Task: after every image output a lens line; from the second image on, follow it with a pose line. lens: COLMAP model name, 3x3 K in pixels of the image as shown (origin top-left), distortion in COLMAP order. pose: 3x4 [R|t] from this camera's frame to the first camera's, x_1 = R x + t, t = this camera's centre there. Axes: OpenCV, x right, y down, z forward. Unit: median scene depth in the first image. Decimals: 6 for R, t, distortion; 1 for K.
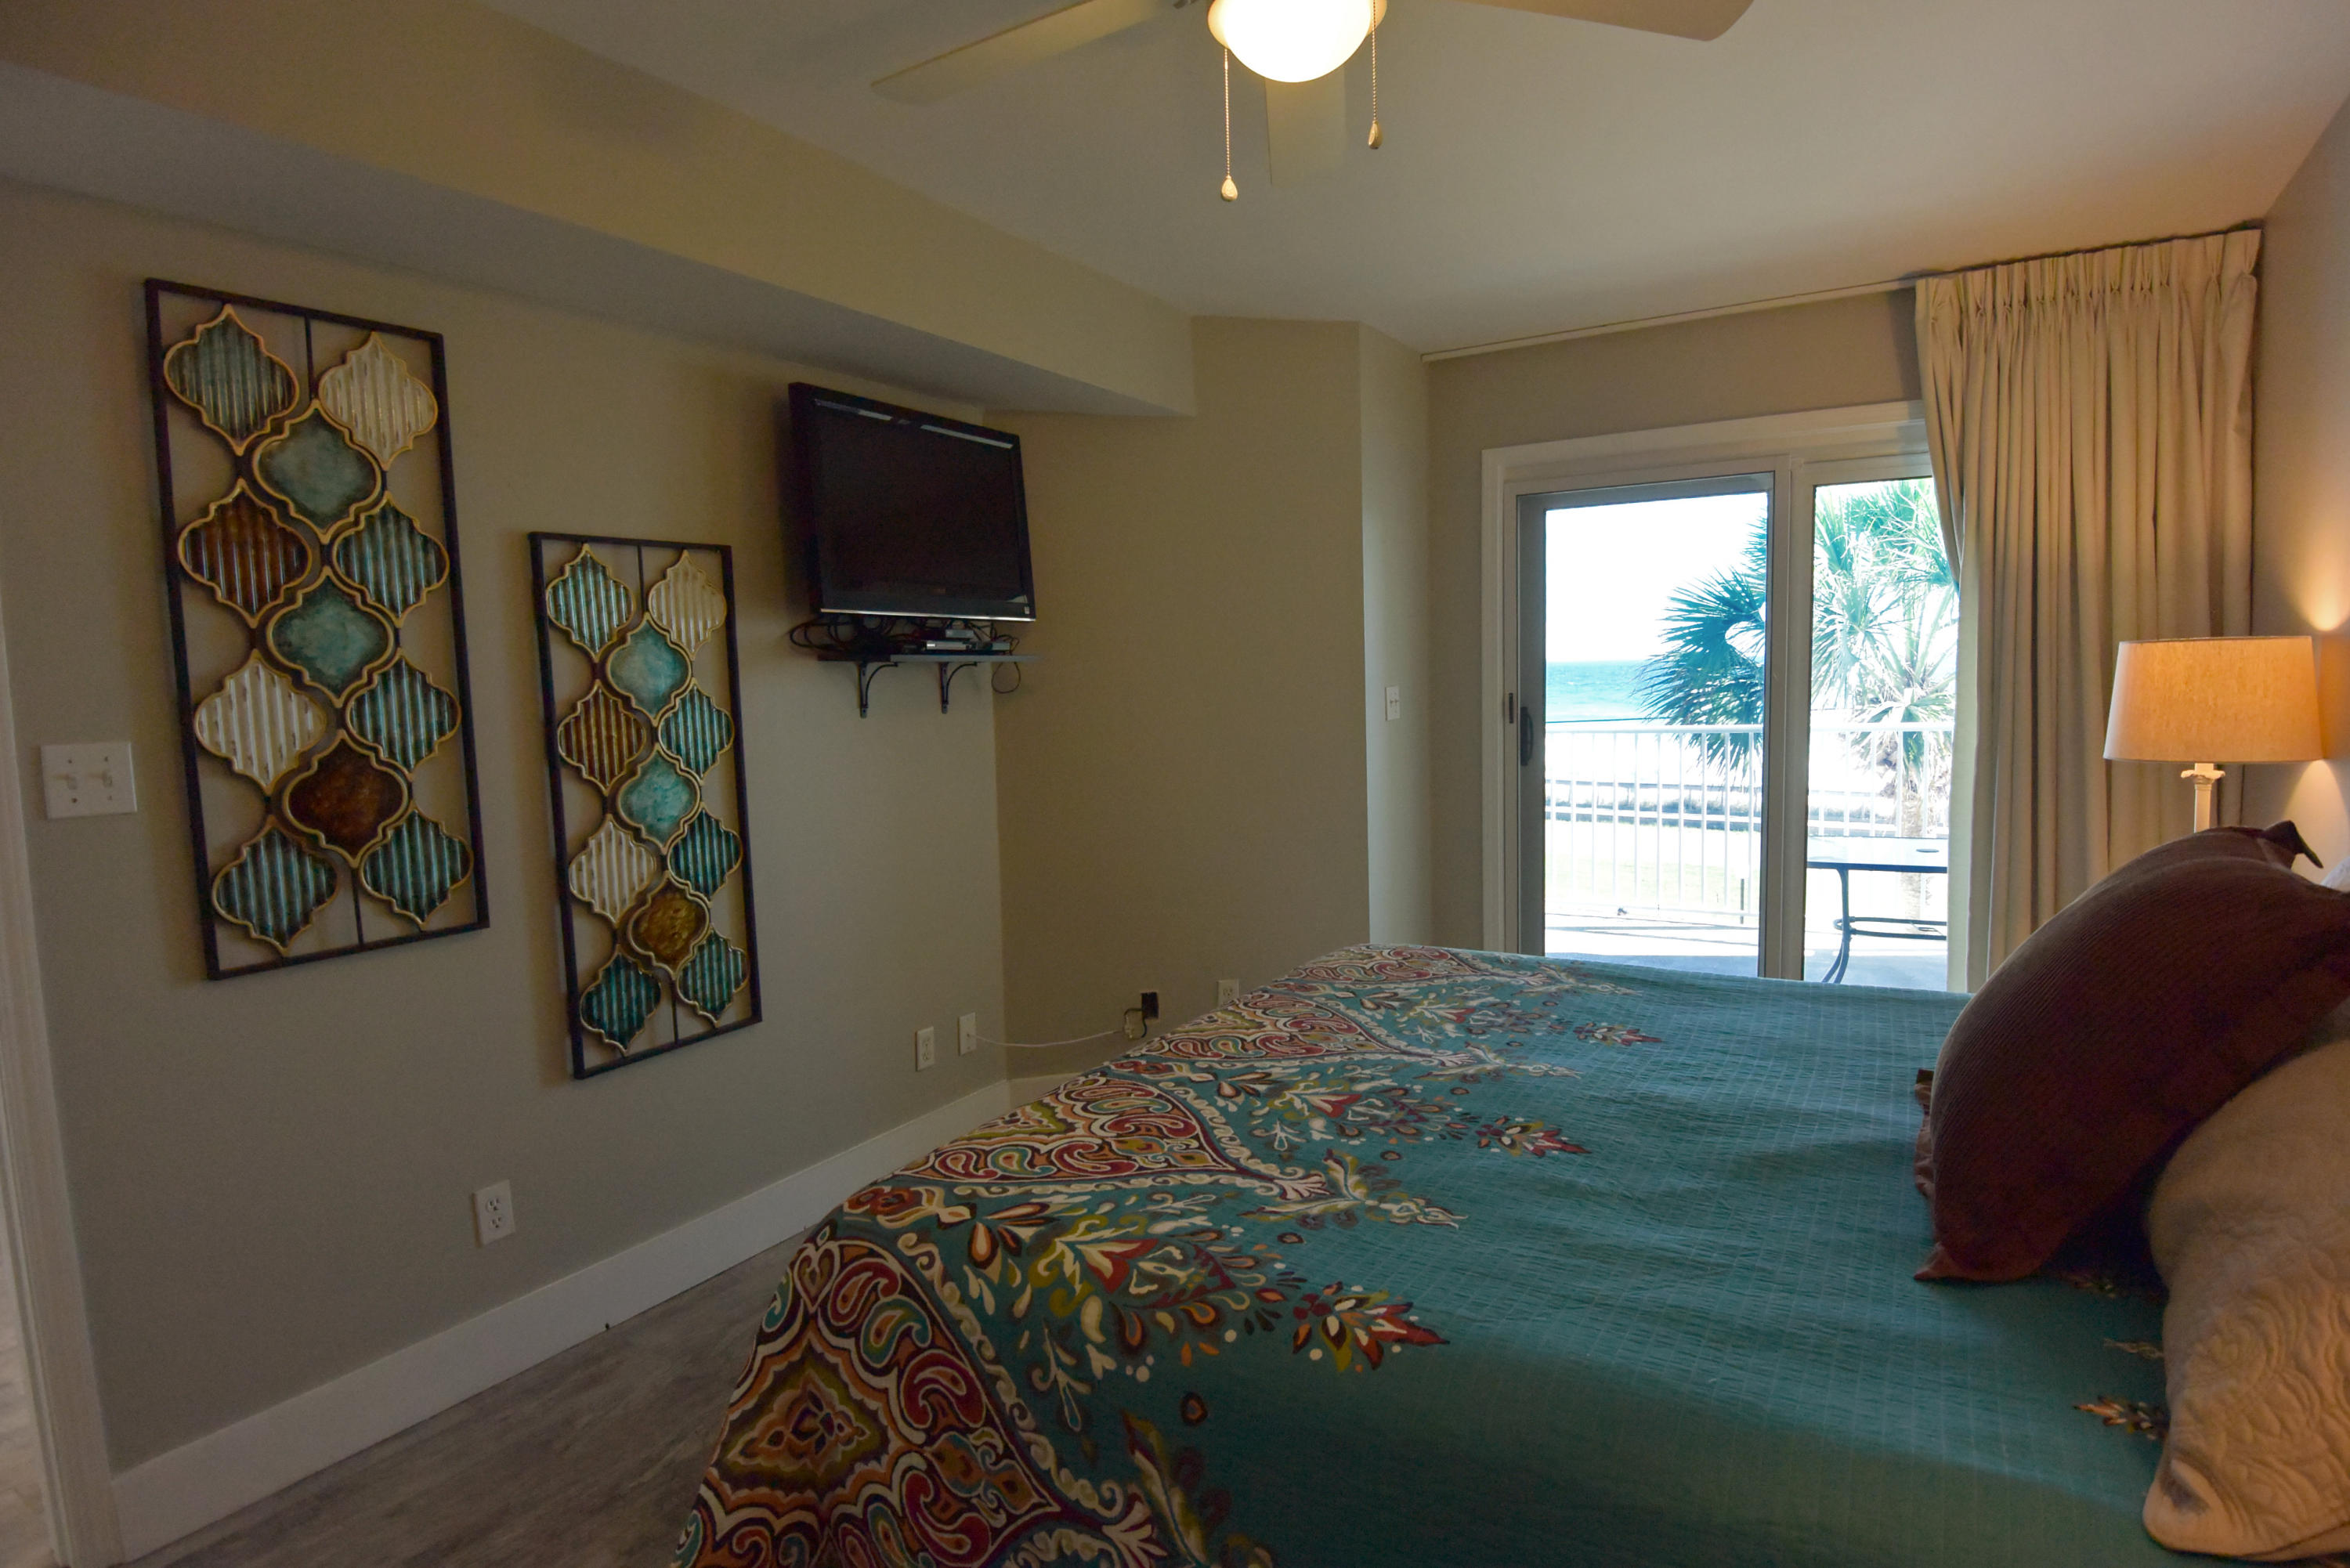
lens RADIAL K [[1228.4, 0, 1187.2], [0, 1228.4, 783.3], [0, 0, 1]] dist [-0.010505, -0.017949]
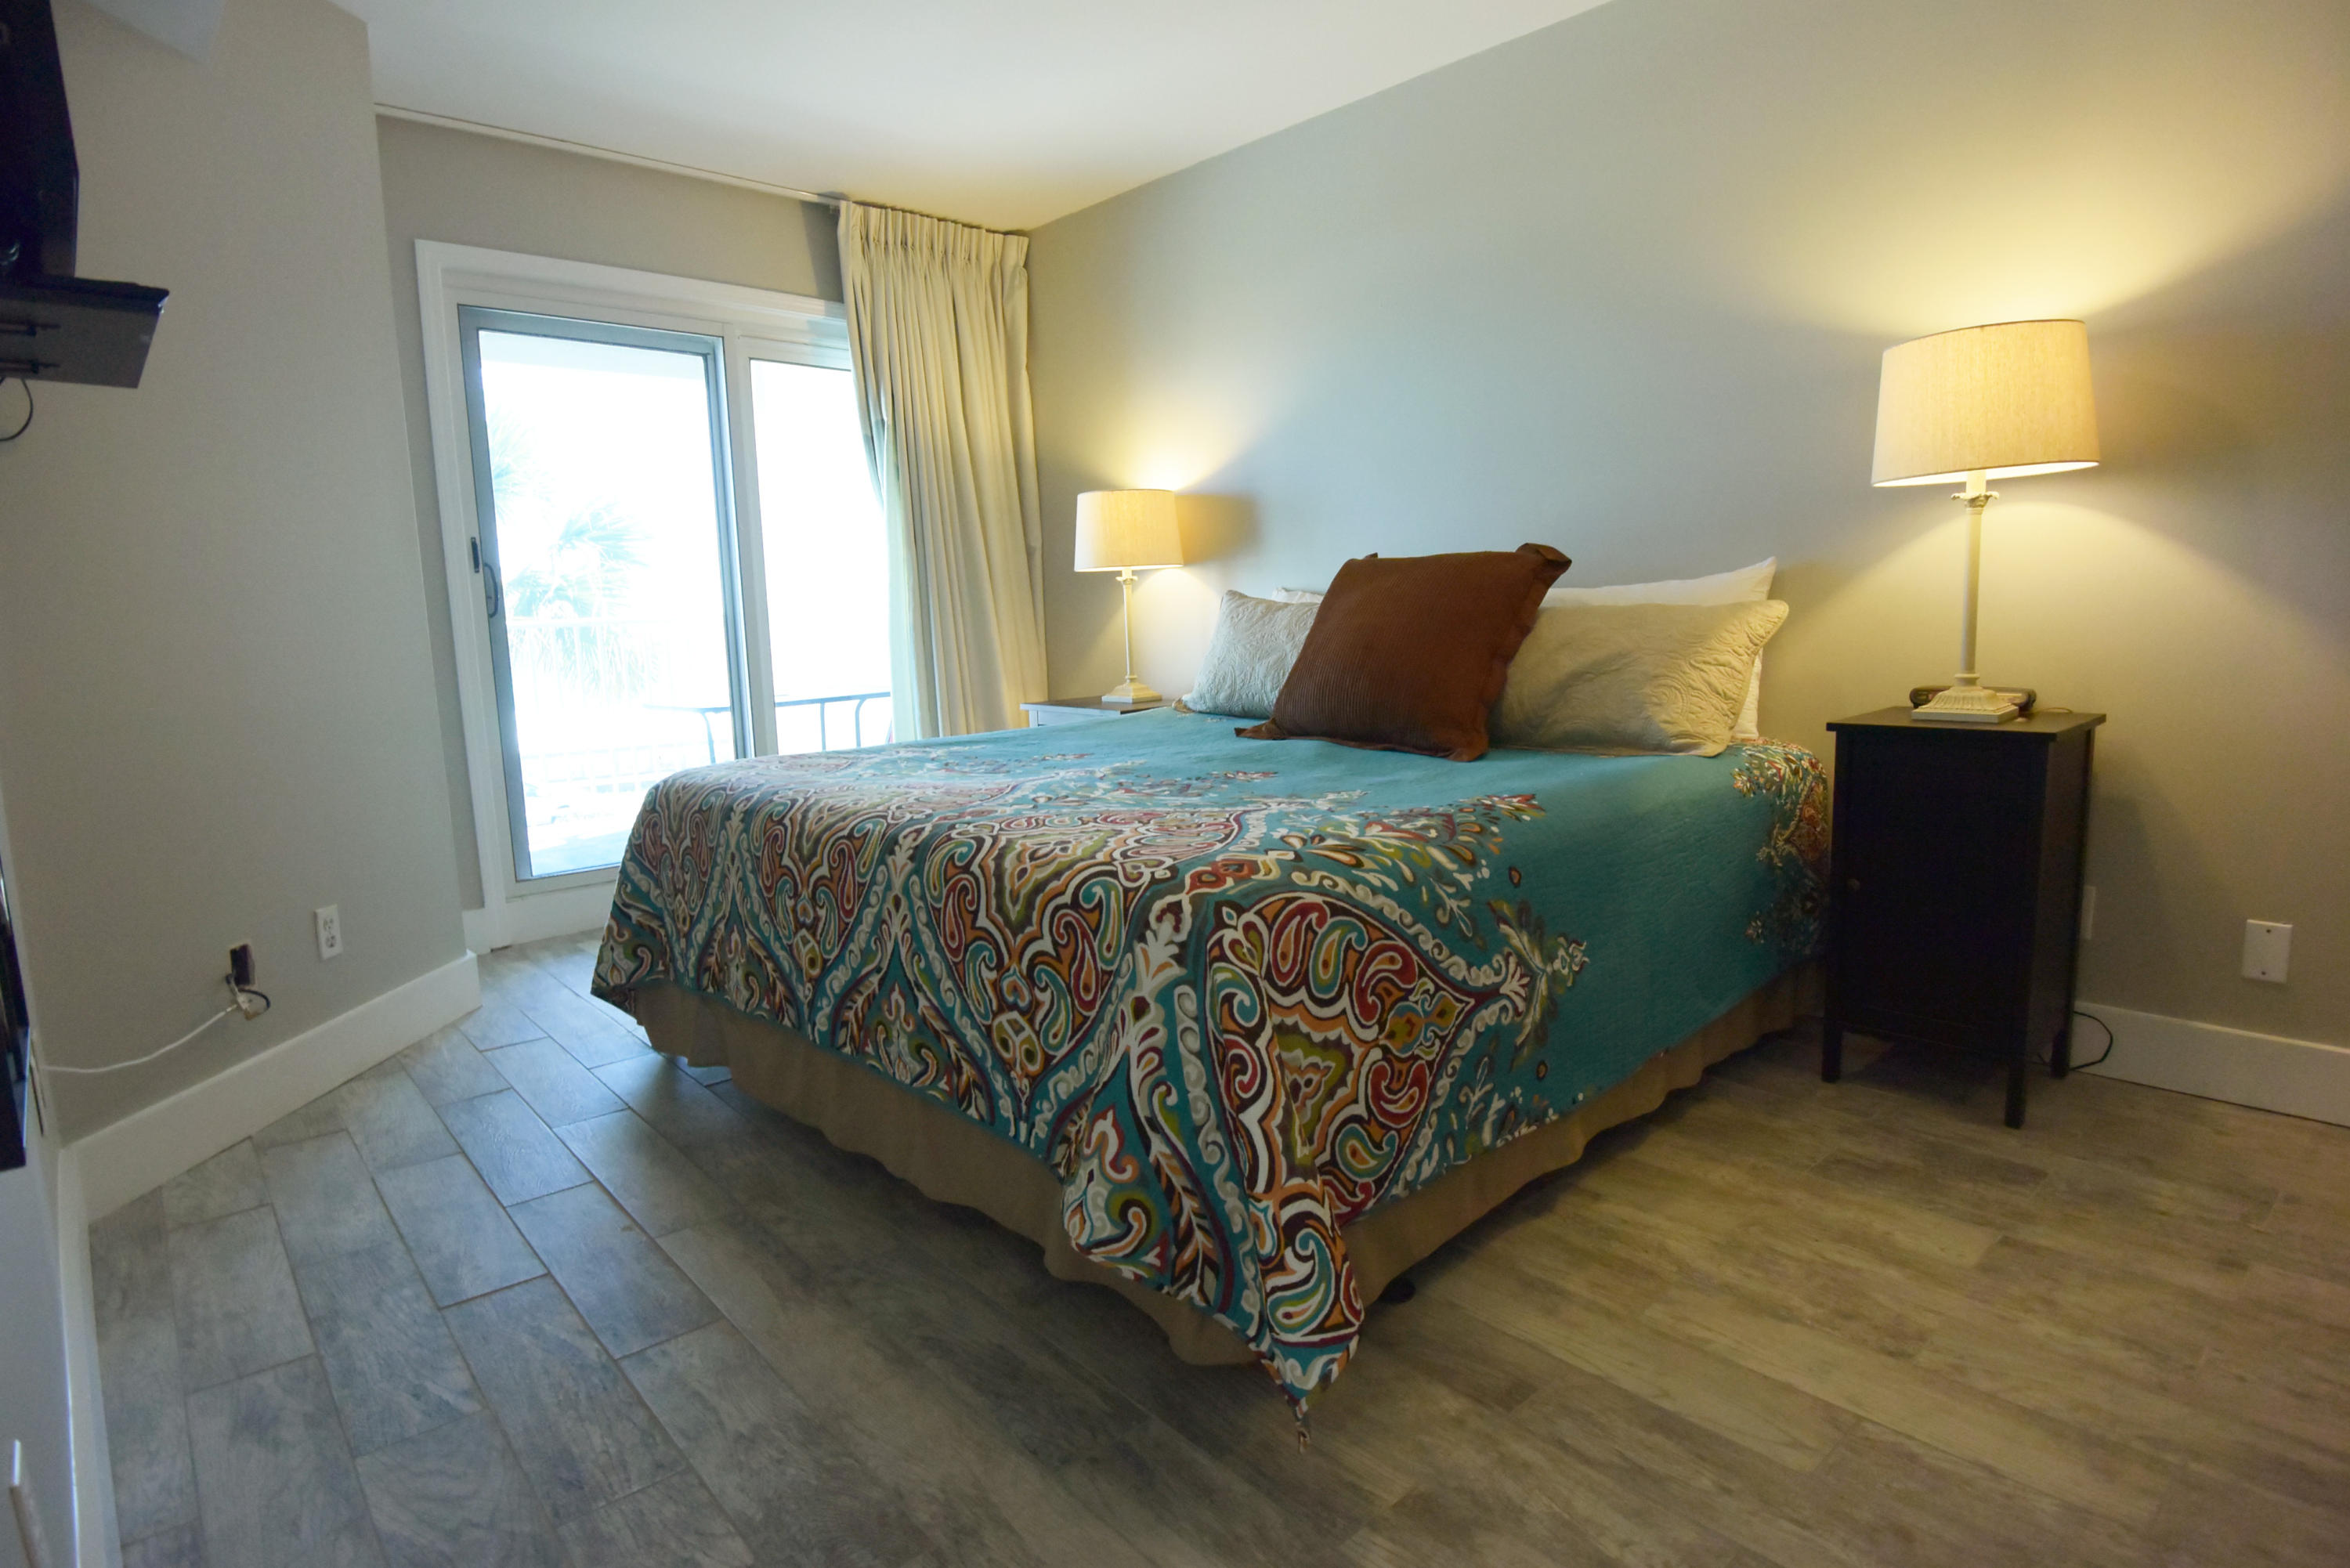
lens RADIAL K [[1228.4, 0, 1185.9], [0, 1228.4, 786.1], [0, 0, 1]] dist [-0.010505, -0.017949]
pose [[0.269053, -0.124004, 0.955109, -1.253319], [0.108956, 0.989230, 0.097741, 0.197440], [-0.956942, 0.077767, 0.279667, 0.832592]]
